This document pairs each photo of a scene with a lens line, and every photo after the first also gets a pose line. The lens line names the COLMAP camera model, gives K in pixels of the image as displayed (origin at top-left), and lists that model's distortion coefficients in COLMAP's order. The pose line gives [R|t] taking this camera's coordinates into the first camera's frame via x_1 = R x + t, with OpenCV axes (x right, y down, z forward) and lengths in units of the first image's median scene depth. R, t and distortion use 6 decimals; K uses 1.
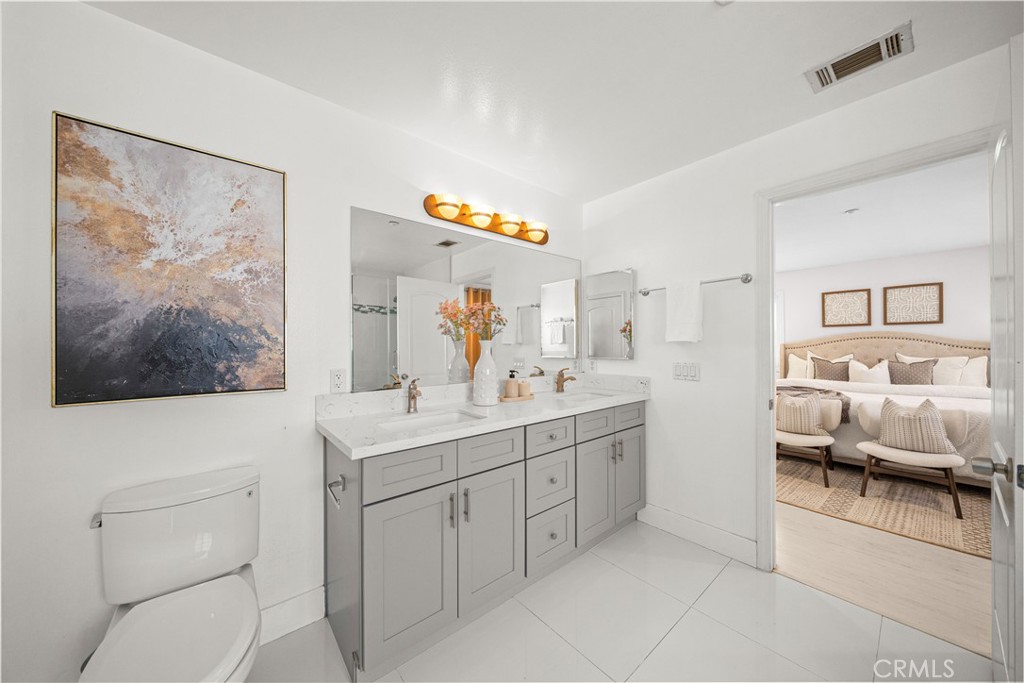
lens RADIAL K [[354.4, 0, 507.7], [0, 354.4, 341.4], [0, 0, 1]] dist [-0.008843, -0.000078]
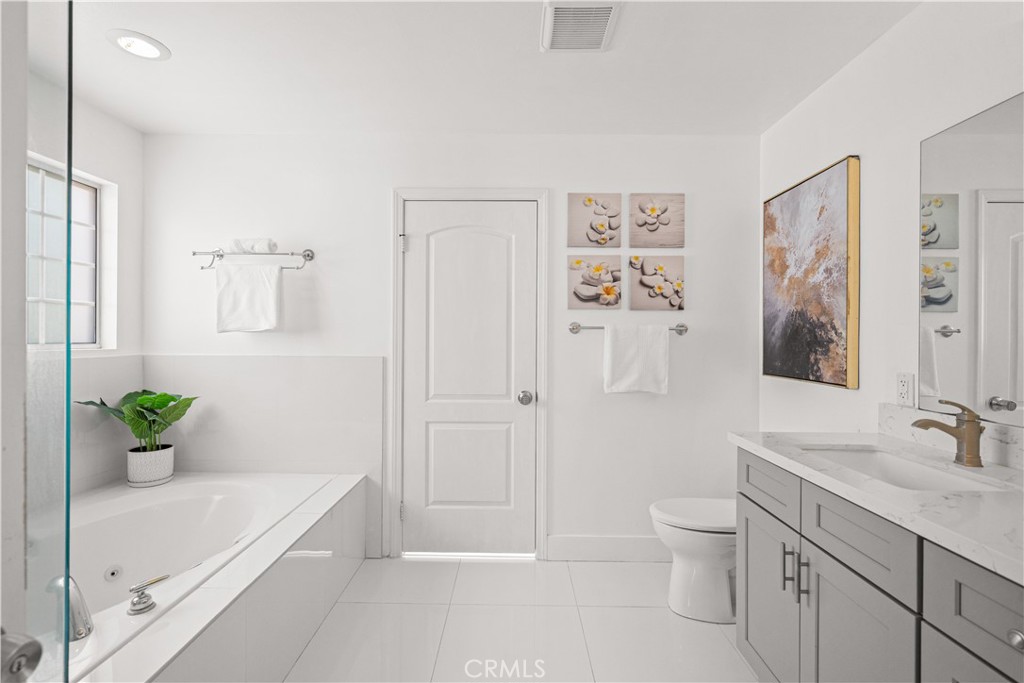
lens RADIAL K [[442.2, 0, 505.0], [0, 442.2, 339.8], [0, 0, 1]] dist [-0.004871, -0.000341]
pose [[-0.665099, 0.002742, -0.746750, 0.921042], [0.001902, 0.999996, 0.001979, 0.005706], [0.746753, -0.000104, -0.665102, 1.186755]]
